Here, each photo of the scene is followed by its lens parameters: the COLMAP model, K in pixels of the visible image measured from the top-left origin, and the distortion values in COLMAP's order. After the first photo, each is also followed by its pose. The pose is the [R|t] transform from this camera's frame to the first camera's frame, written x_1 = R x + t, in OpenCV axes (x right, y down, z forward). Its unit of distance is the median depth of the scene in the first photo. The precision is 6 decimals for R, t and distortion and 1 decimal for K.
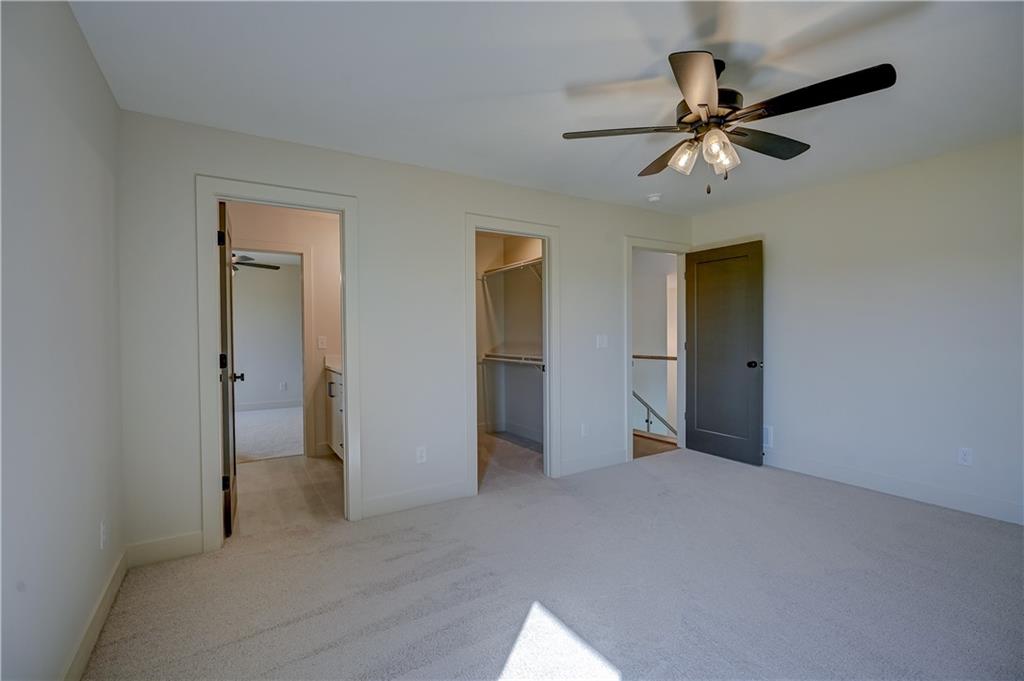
lens RADIAL K [[460.4, 0, 514.4], [0, 460.4, 338.5], [0, 0, 1]] dist [-0.001164, 0.000378]
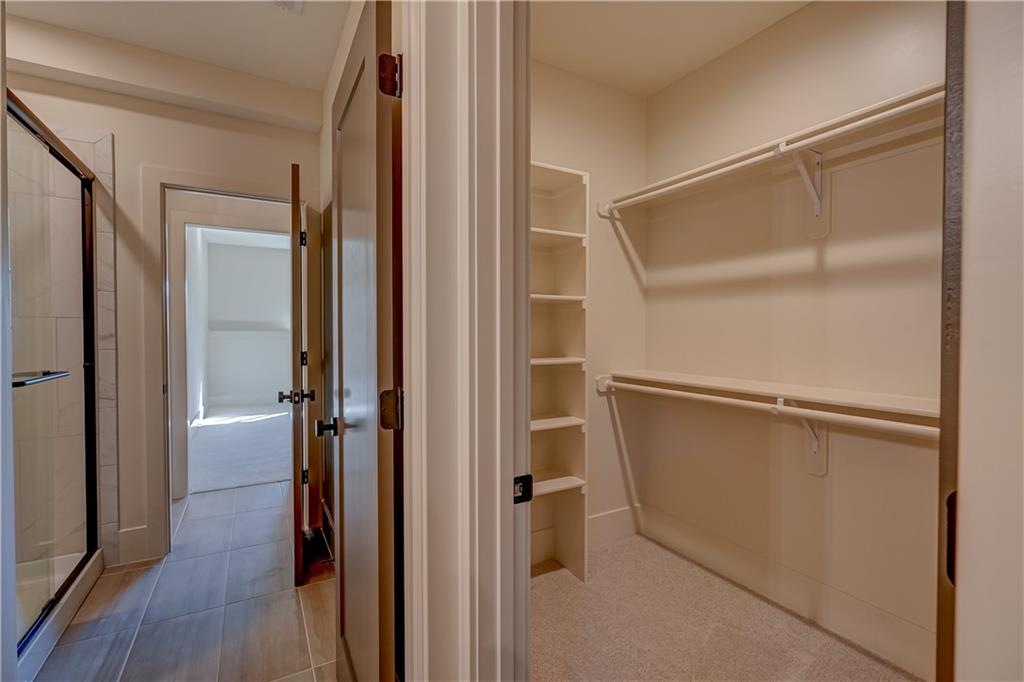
lens RADIAL K [[460.4, 0, 514.4], [0, 460.4, 339.0], [0, 0, 1]] dist [-0.001164, 0.000378]
pose [[0.999817, 0.009000, 0.016891, -0.161111], [-0.009136, 0.999926, 0.008000, -0.005946], [-0.016818, -0.008153, 0.999825, 0.495519]]
